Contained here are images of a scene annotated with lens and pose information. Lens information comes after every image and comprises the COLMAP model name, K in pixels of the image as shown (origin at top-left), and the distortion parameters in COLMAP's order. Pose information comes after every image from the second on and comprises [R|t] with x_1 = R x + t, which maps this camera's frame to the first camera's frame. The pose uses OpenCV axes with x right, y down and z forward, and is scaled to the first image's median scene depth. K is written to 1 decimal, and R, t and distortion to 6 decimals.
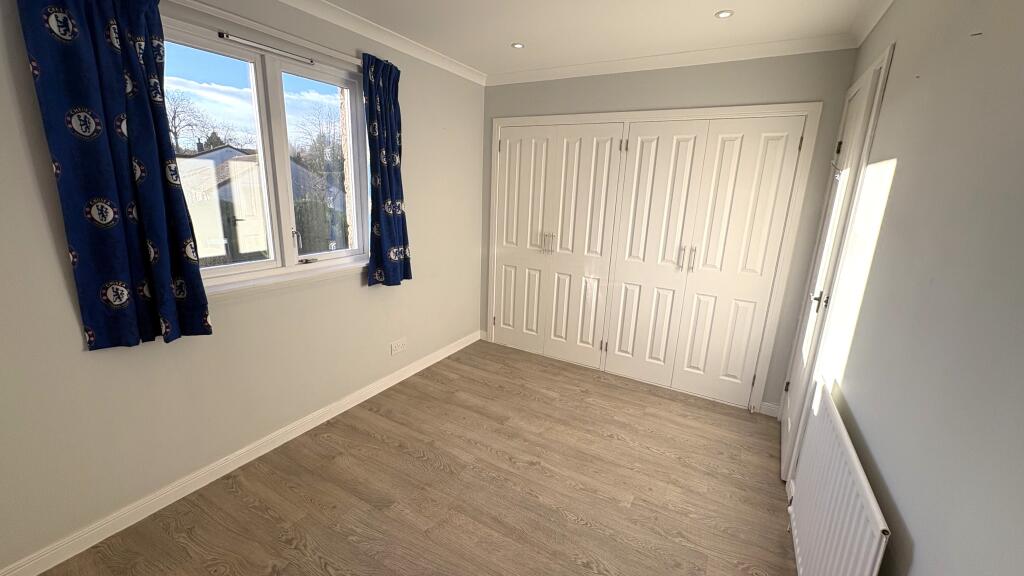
lens RADIAL K [[407.7, 0, 513.5], [0, 407.7, 282.7], [0, 0, 1]] dist [0.002420, 0.000164]
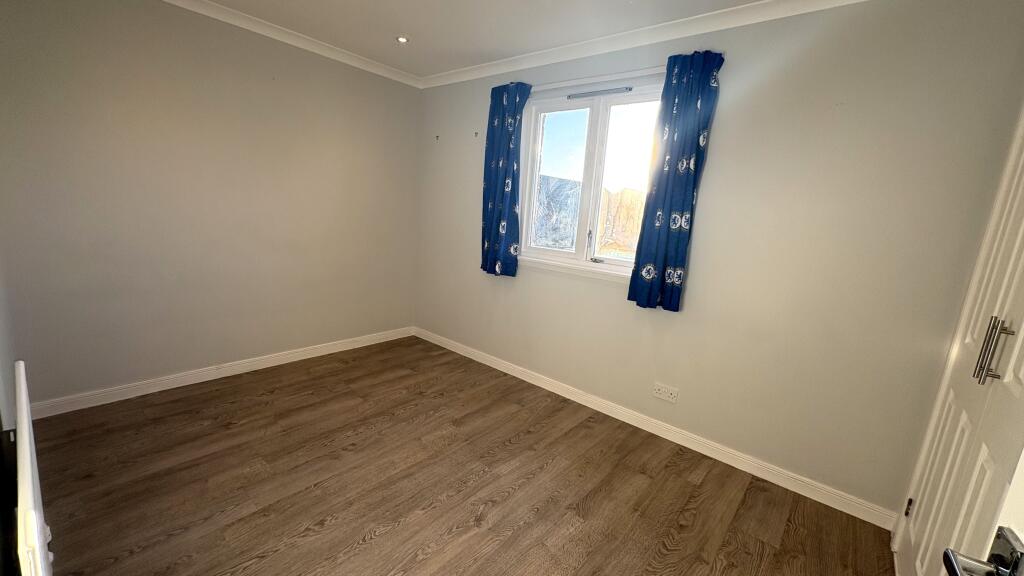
lens RADIAL K [[407.7, 0, 513.1], [0, 407.7, 289.2], [0, 0, 1]] dist [0.002420, 0.000164]
pose [[-0.173405, 0.143348, -0.974362, 0.691398], [-0.307932, 0.931855, 0.191896, -0.129775], [0.935472, 0.333313, -0.117447, 0.946971]]
